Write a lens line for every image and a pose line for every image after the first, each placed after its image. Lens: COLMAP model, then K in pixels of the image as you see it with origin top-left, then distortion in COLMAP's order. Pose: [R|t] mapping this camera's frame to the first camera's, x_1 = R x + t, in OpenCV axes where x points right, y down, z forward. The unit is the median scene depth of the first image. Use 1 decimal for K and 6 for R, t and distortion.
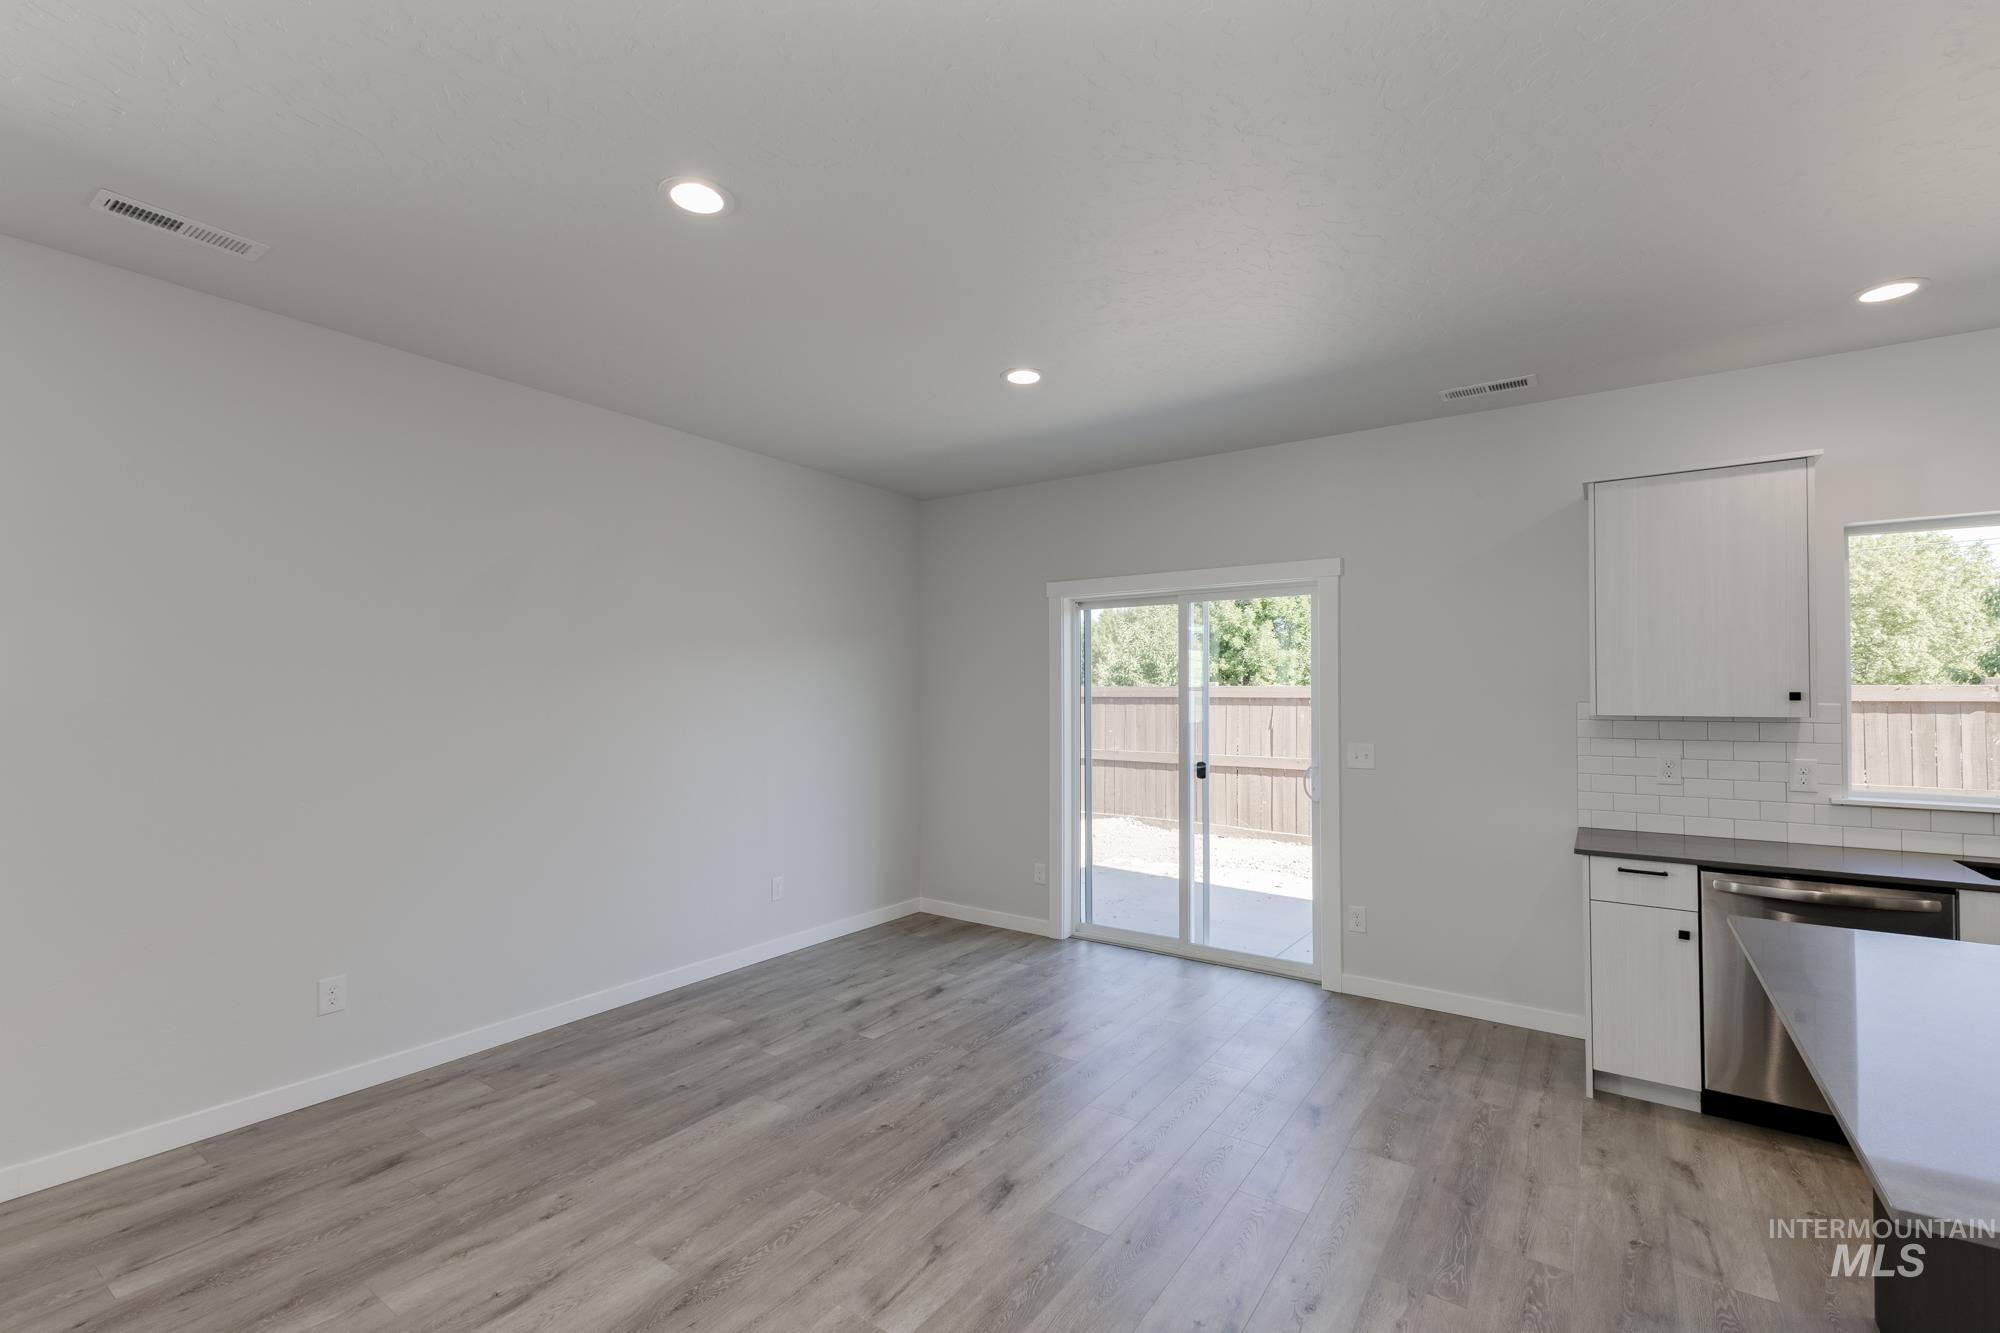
lens RADIAL K [[881.0, 0, 957.8], [0, 881.0, 672.8], [0, 0, 1]] dist [0.009002, -0.000302]
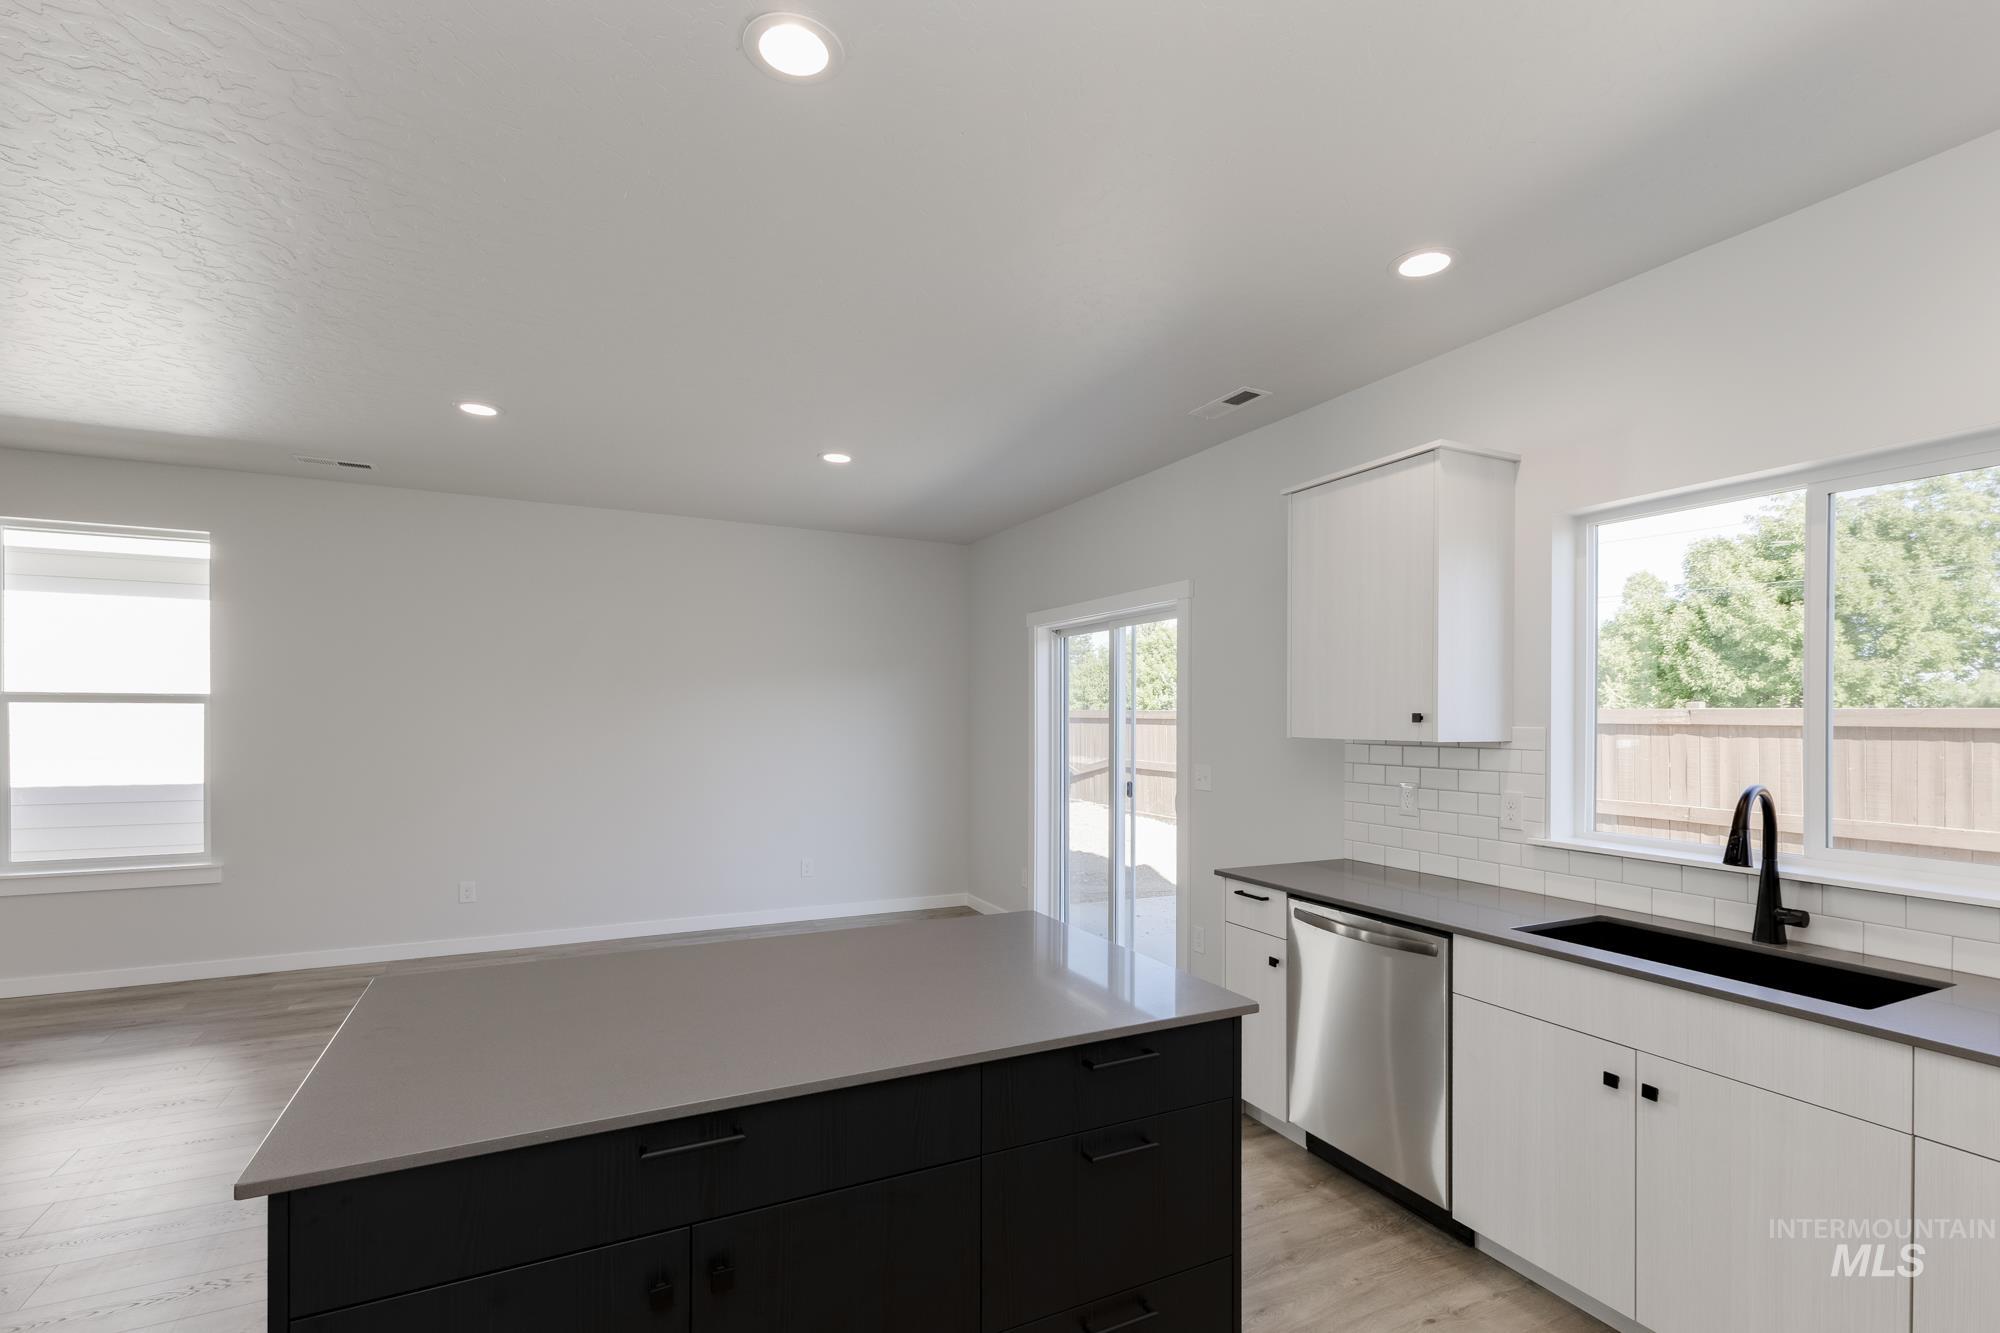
lens RADIAL K [[887.4, 0, 956.2], [0, 887.4, 717.2], [0, 0, 1]] dist [0.008700, -0.000016]
pose [[0.876526, 0.005516, -0.481323, 0.694961], [0.005761, 0.999742, 0.021950, 0.002510], [0.481320, -0.022013, 0.876268, -0.011730]]
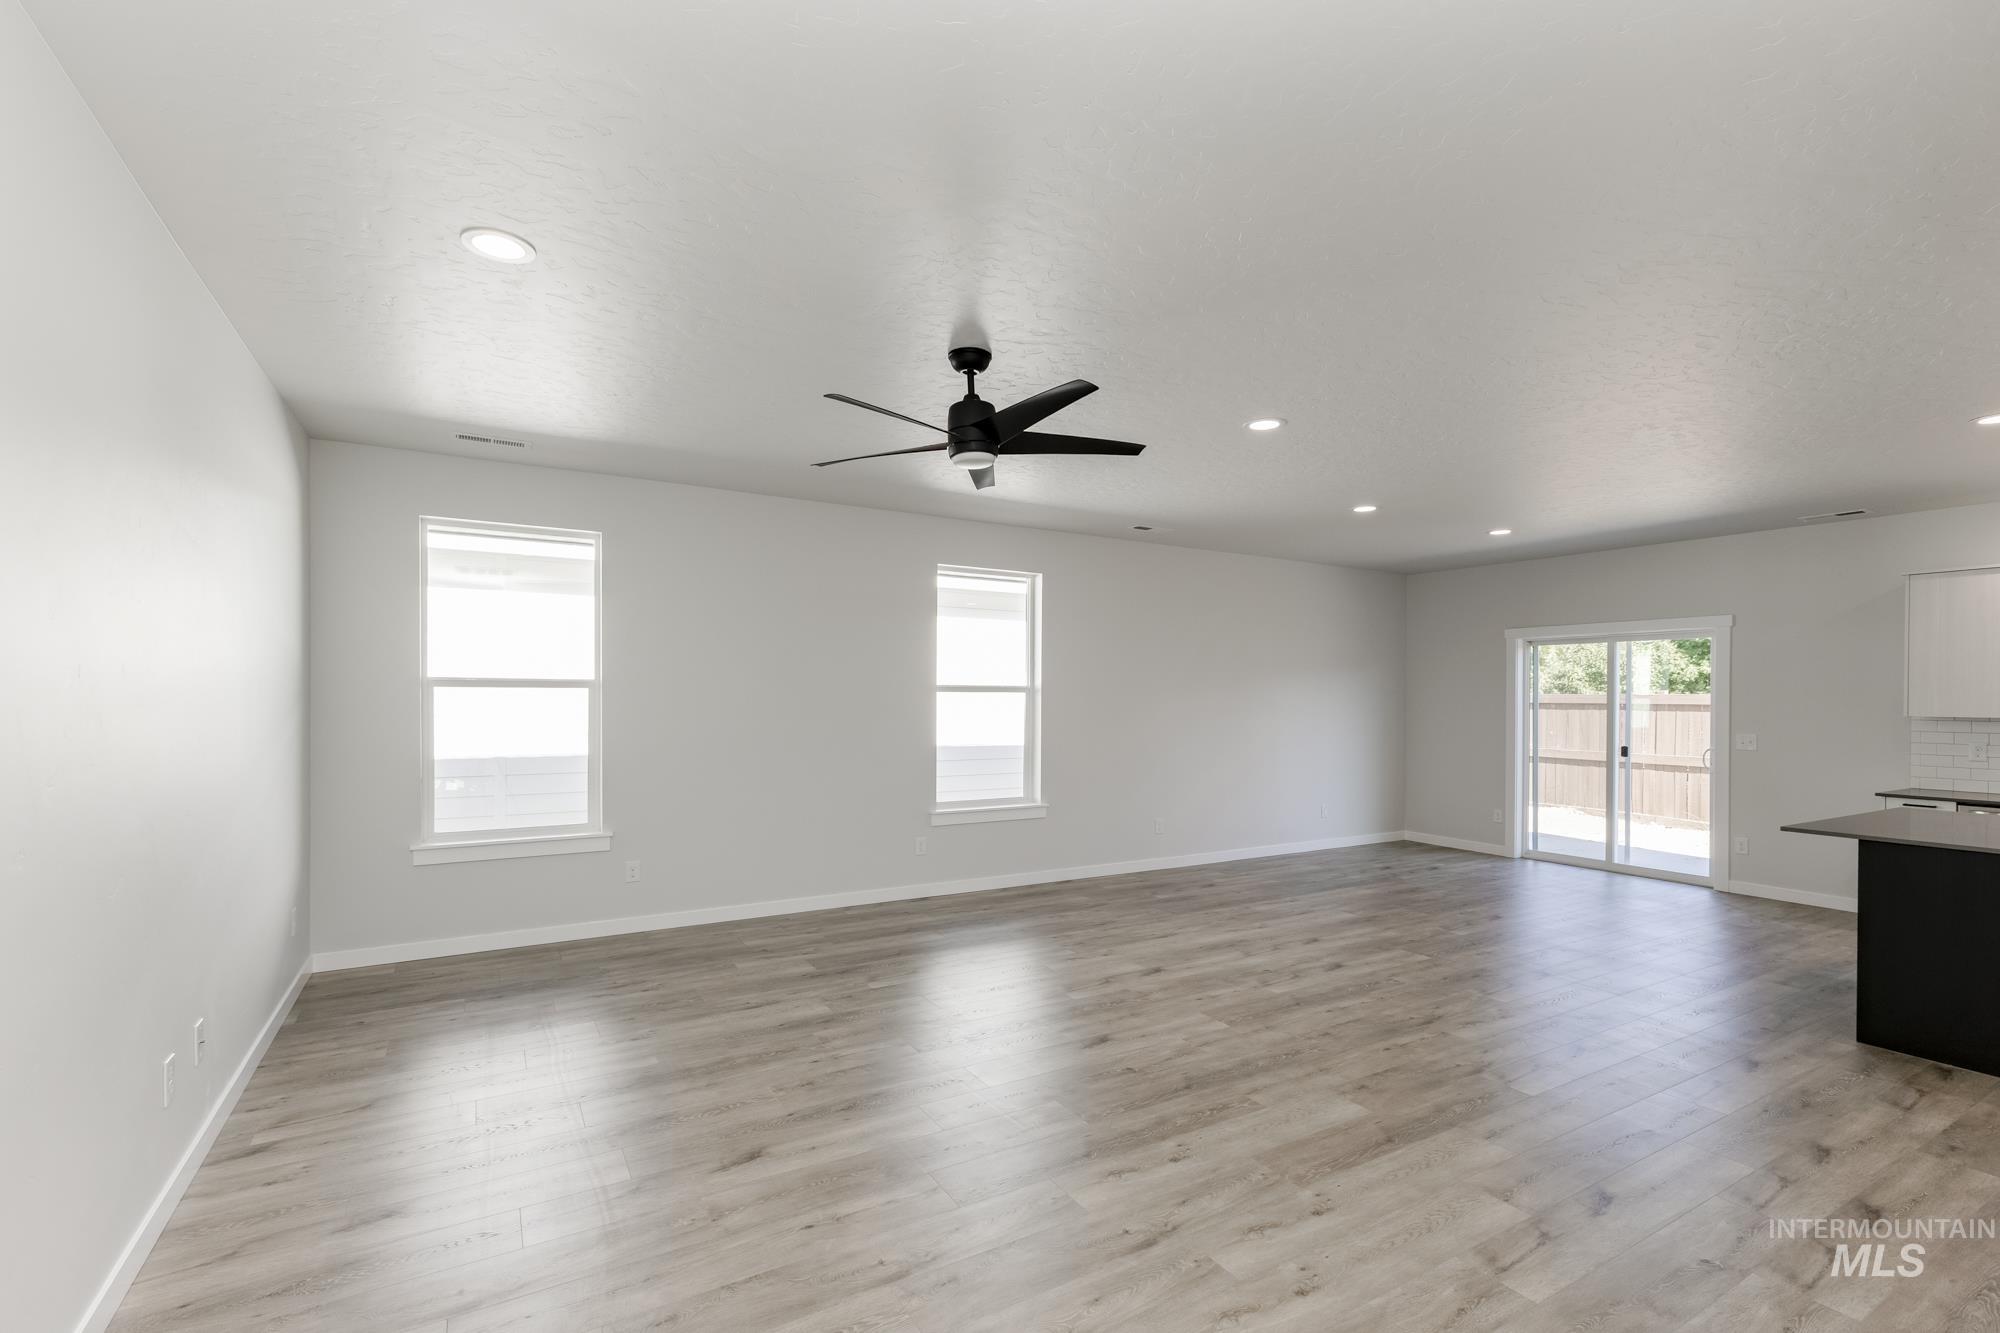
lens RADIAL K [[870.3, 0, 988.7], [0, 870.3, 697.9], [0, 0, 1]] dist [0.035971, -0.000183]
pose [[0.922904, 0.006352, -0.384977, -0.174669], [0.003169, 0.999705, 0.024091, -0.026926], [0.385017, -0.023454, 0.922612, -0.979610]]
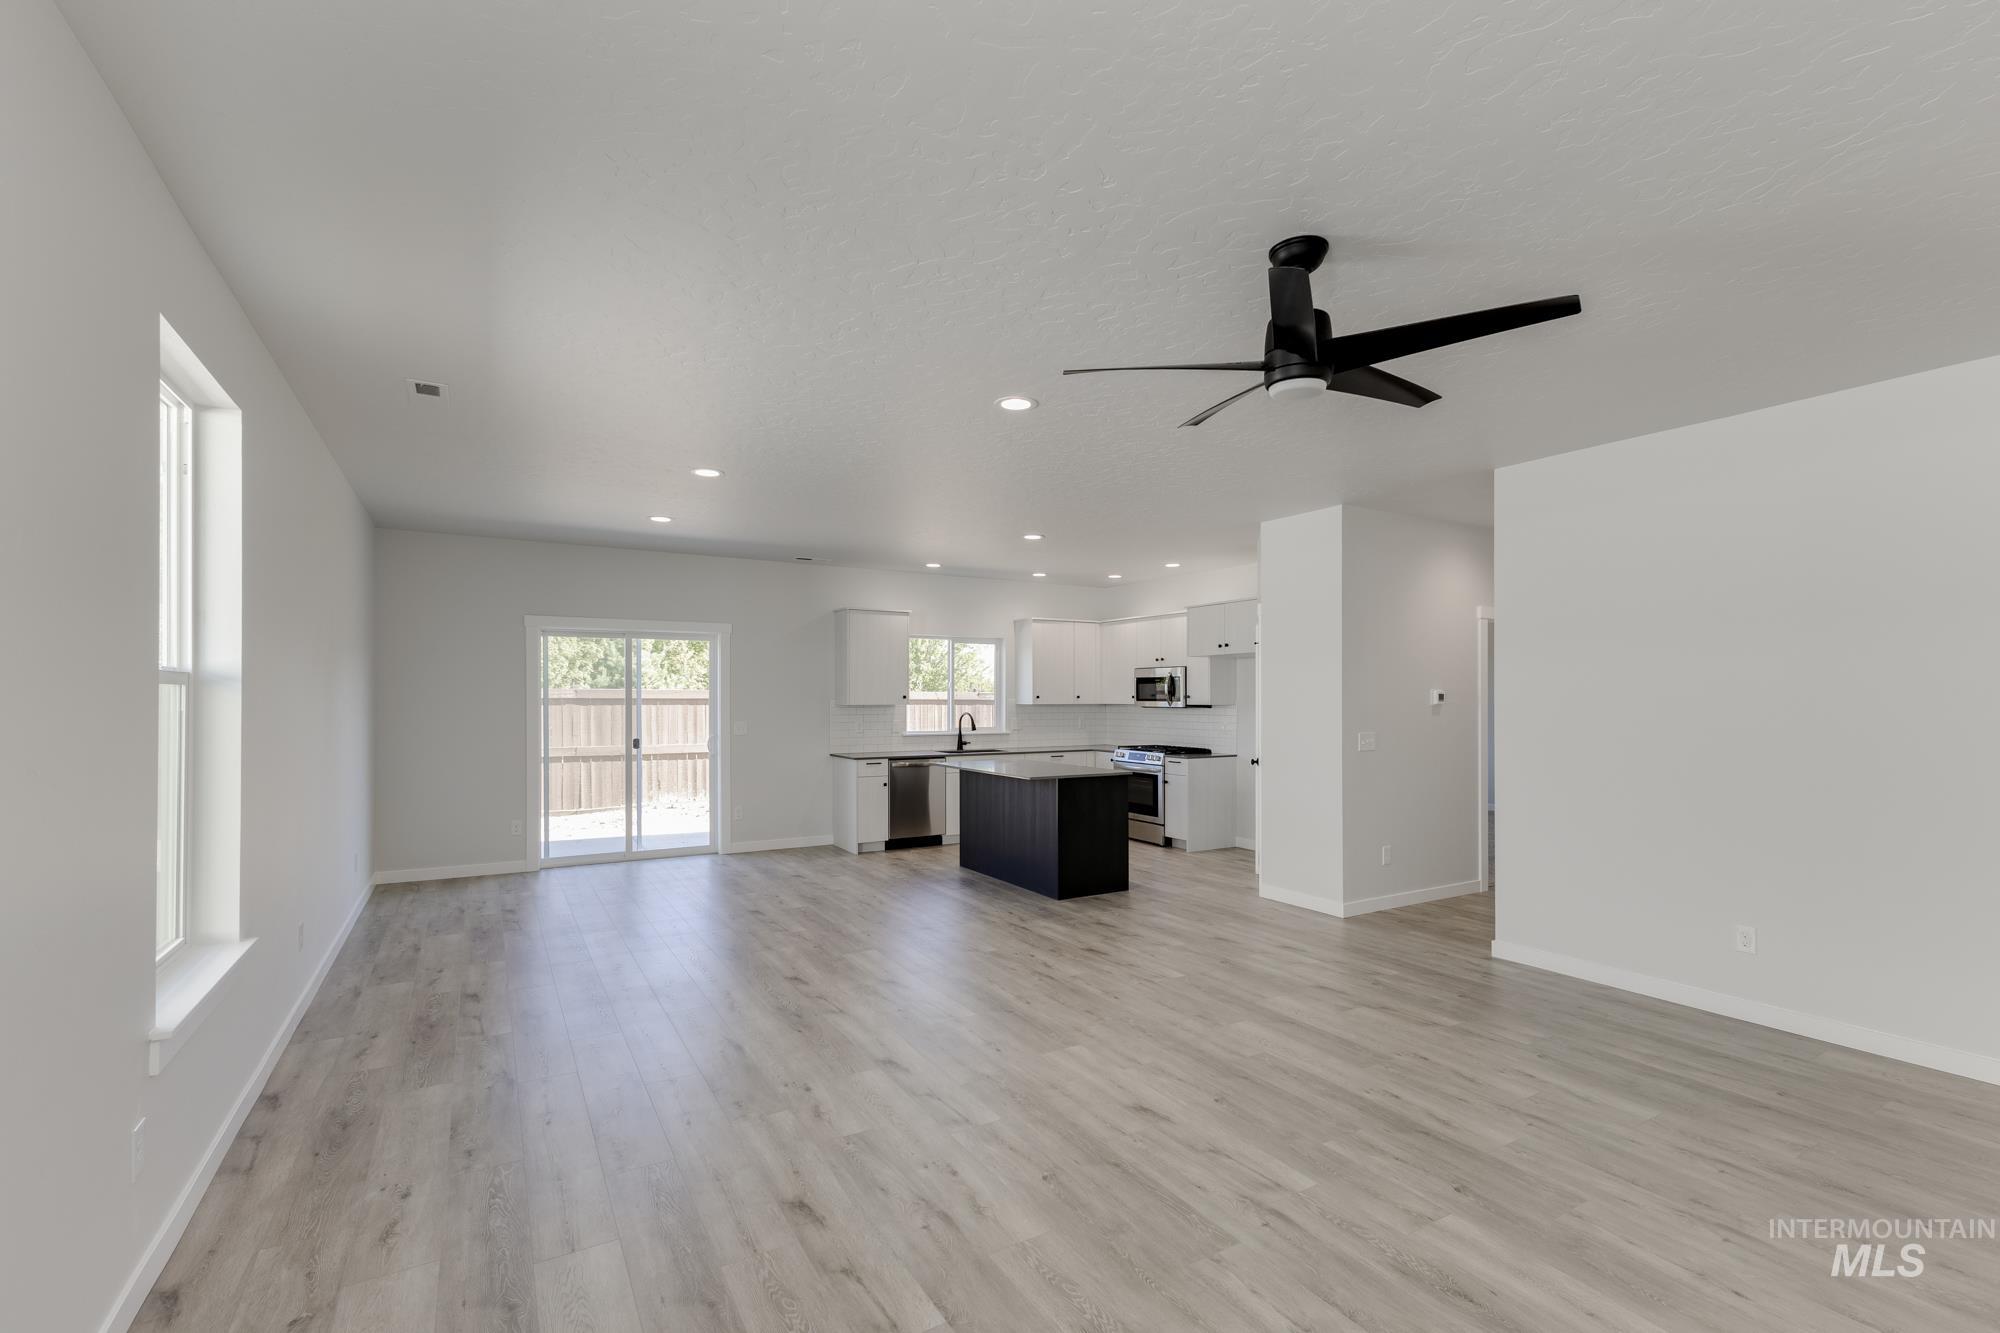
lens RADIAL K [[900.1, 0, 1028.1], [0, 900.1, 693.3], [0, 0, 1]] dist [0.000178, 0.000022]
pose [[0.378450, 0.003054, 0.925617, -1.124739], [-0.020814, 0.999770, 0.005211, -0.006496], [-0.925388, -0.021238, 0.378427, -0.321803]]
